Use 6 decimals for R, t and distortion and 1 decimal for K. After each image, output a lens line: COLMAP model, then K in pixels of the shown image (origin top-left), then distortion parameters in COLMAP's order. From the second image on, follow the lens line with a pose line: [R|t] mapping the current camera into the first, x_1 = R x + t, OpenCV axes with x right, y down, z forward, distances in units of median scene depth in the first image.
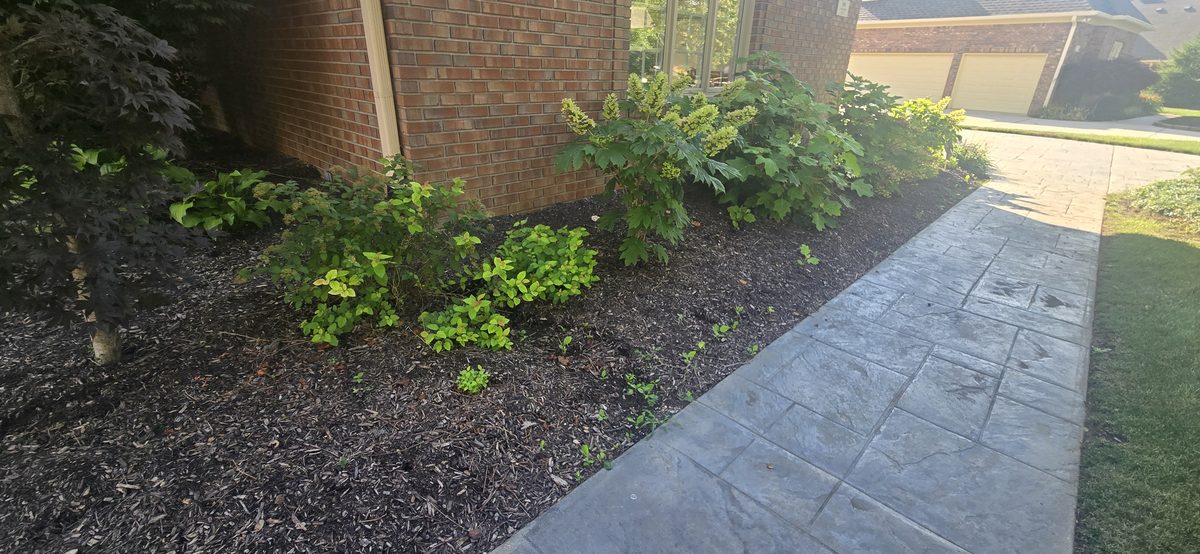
lens RADIAL K [[491.5, 0, 604.0], [0, 491.5, 279.9], [0, 0, 1]] dist [0.000550, -0.000381]
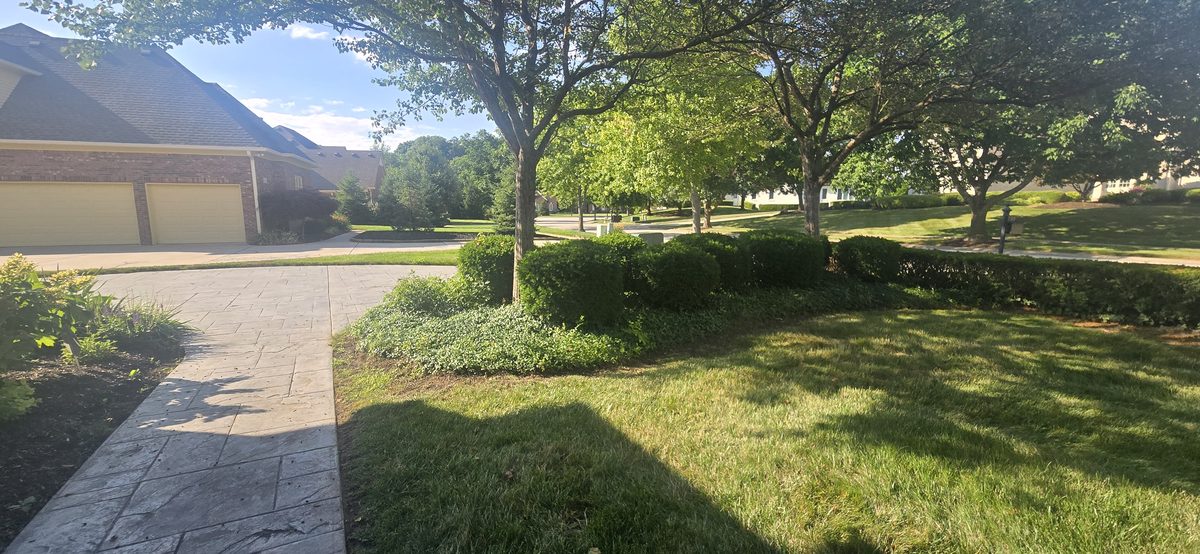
lens RADIAL K [[491.5, 0, 604.0], [0, 491.5, 279.9], [0, 0, 1]] dist [0.000550, -0.000381]
pose [[0.277634, -0.172391, 0.945093, 0.139330], [0.392759, 0.918164, 0.052100, -0.046671], [-0.876732, 0.356729, 0.322622, 0.105193]]
